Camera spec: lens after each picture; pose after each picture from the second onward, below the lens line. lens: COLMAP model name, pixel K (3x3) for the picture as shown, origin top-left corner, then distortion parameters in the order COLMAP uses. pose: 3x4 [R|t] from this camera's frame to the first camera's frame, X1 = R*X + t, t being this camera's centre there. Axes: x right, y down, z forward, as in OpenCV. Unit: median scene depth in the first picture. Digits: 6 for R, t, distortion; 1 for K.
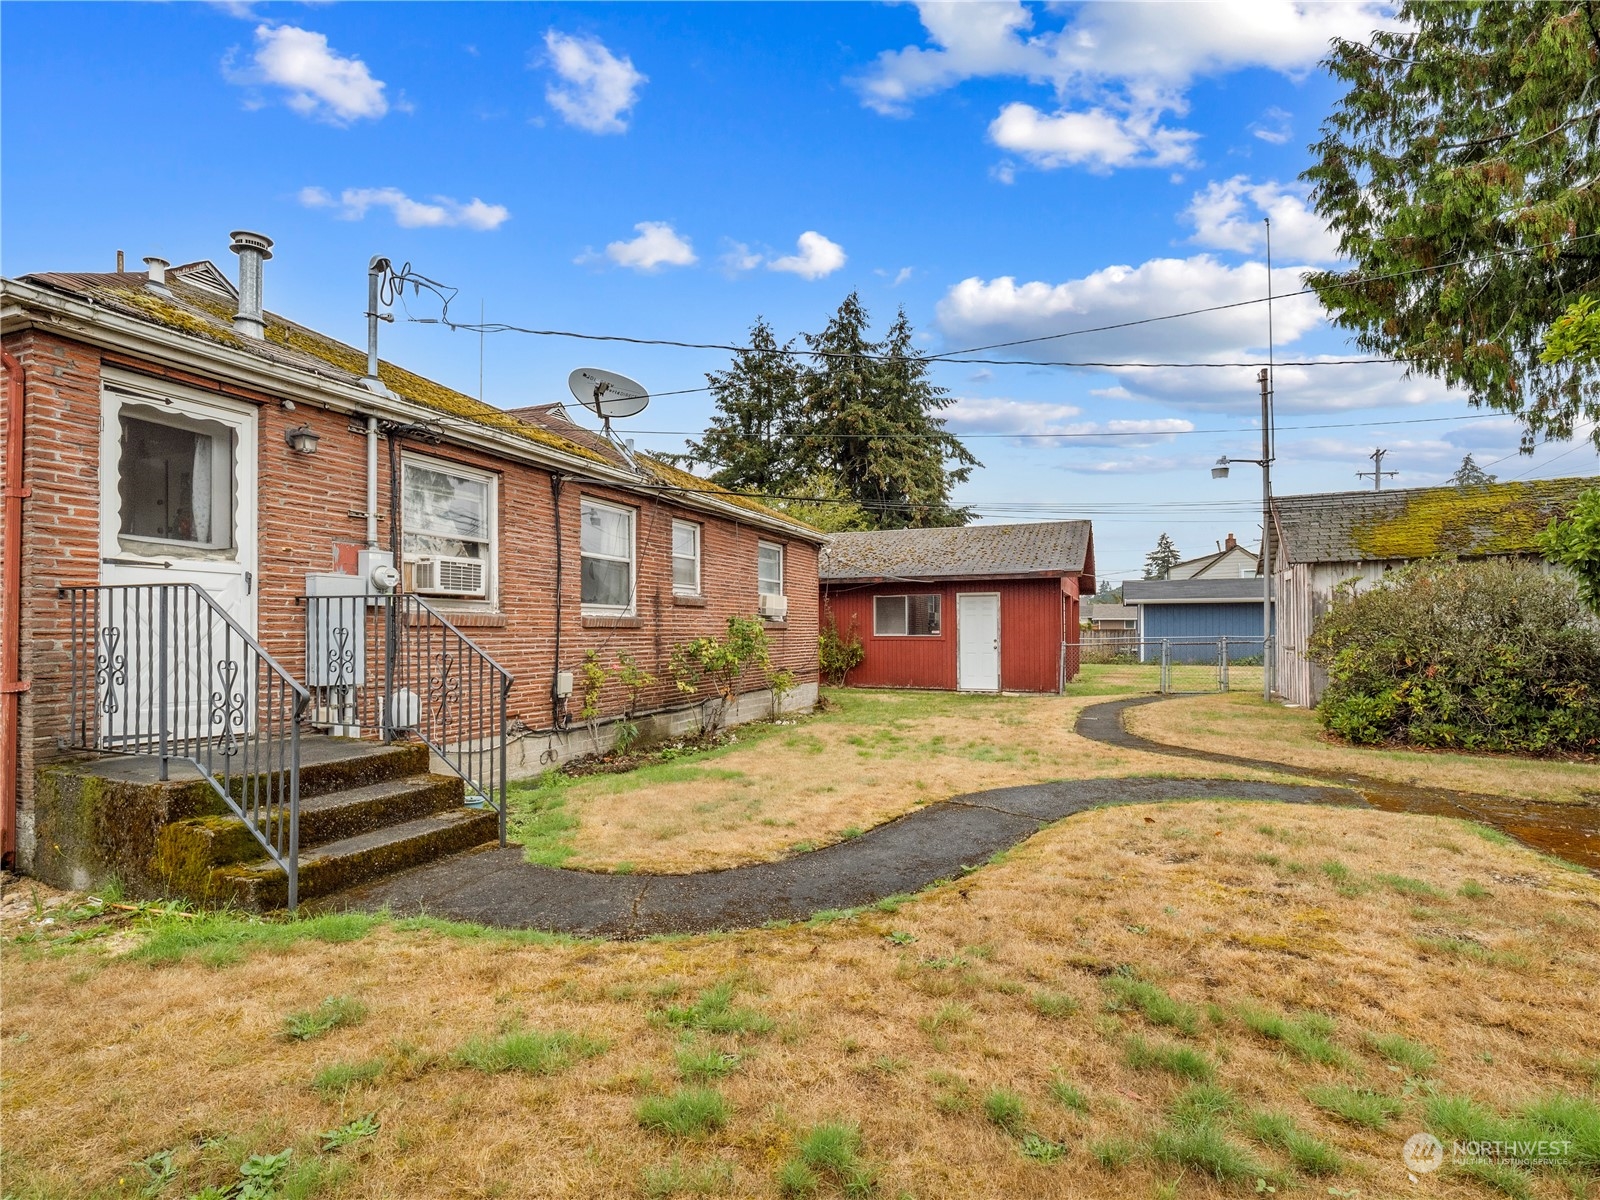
lens RADIAL K [[793.8, 0, 795.3], [0, 793.8, 619.7], [0, 0, 1]] dist [0.000267, -0.000264]
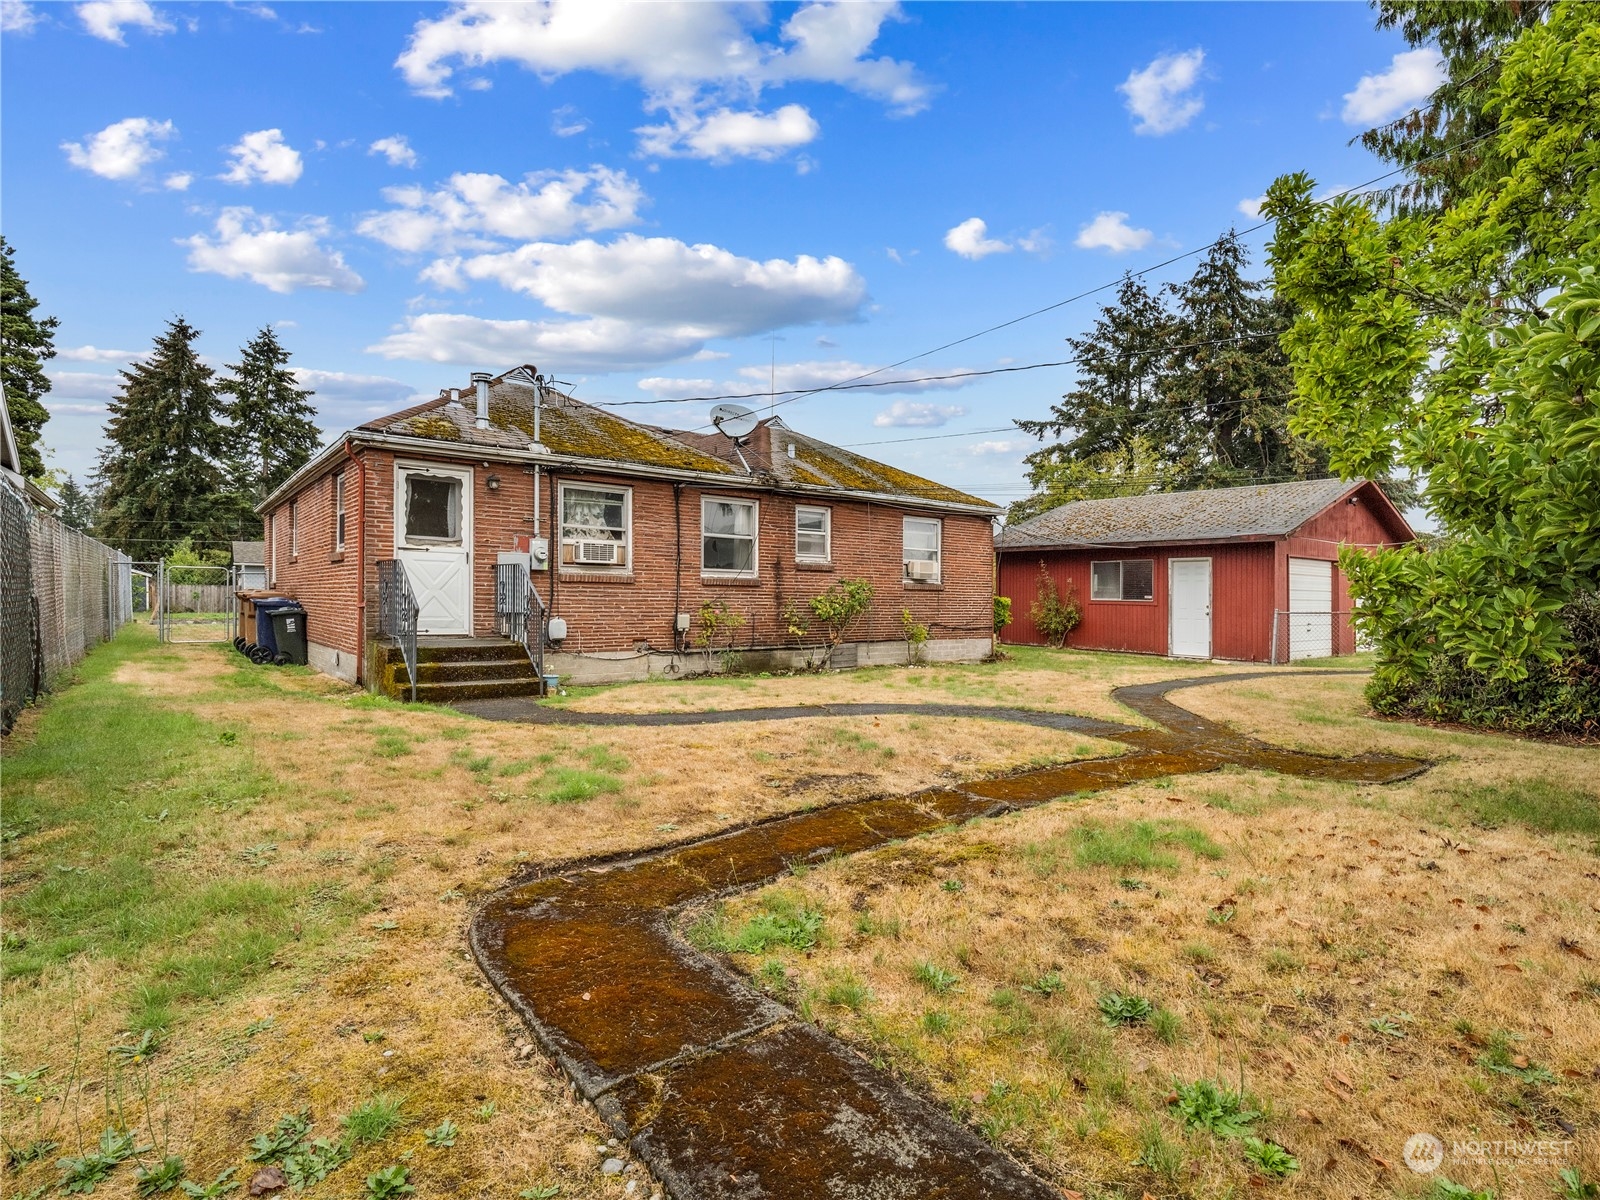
lens RADIAL K [[765.7, 0, 800.0], [0, 765.7, 600.0], [0, 0, 1]] dist [0.017173, -0.030029]
pose [[0.880144, 0.020683, -0.474256, 0.502116], [-0.010922, 0.999668, 0.023327, 0.002403], [0.474581, -0.015351, 0.880078, -0.148738]]
